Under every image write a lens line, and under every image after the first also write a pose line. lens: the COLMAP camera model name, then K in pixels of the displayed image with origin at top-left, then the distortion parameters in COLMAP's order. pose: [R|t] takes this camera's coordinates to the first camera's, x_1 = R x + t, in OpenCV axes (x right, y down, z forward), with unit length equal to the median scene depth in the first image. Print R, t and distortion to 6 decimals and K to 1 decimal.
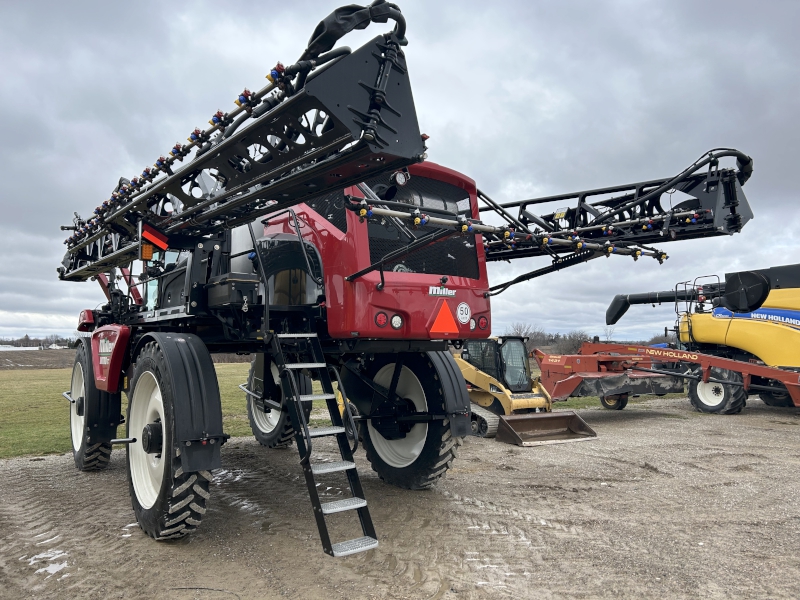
lens RADIAL K [[607.9, 0, 397.0], [0, 607.9, 301.1], [0, 0, 1]] dist [0.033354, -0.010001]
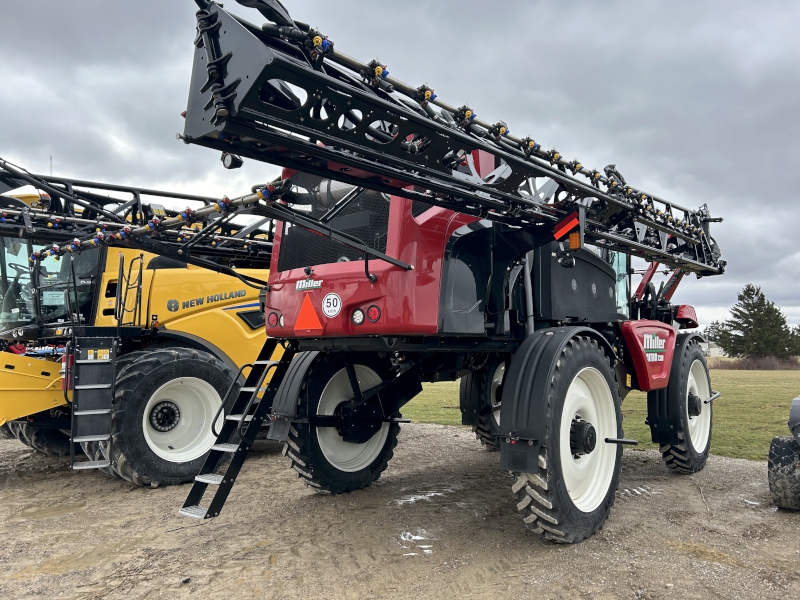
lens RADIAL K [[607.9, 0, 398.0], [0, 607.9, 298.7], [0, 0, 1]] dist [0.033354, -0.010001]
pose [[0.204089, -0.077608, -0.975871, 0.985519], [0.094085, 0.993793, -0.059357, 0.072232], [0.974421, -0.079701, 0.210124, 0.939701]]
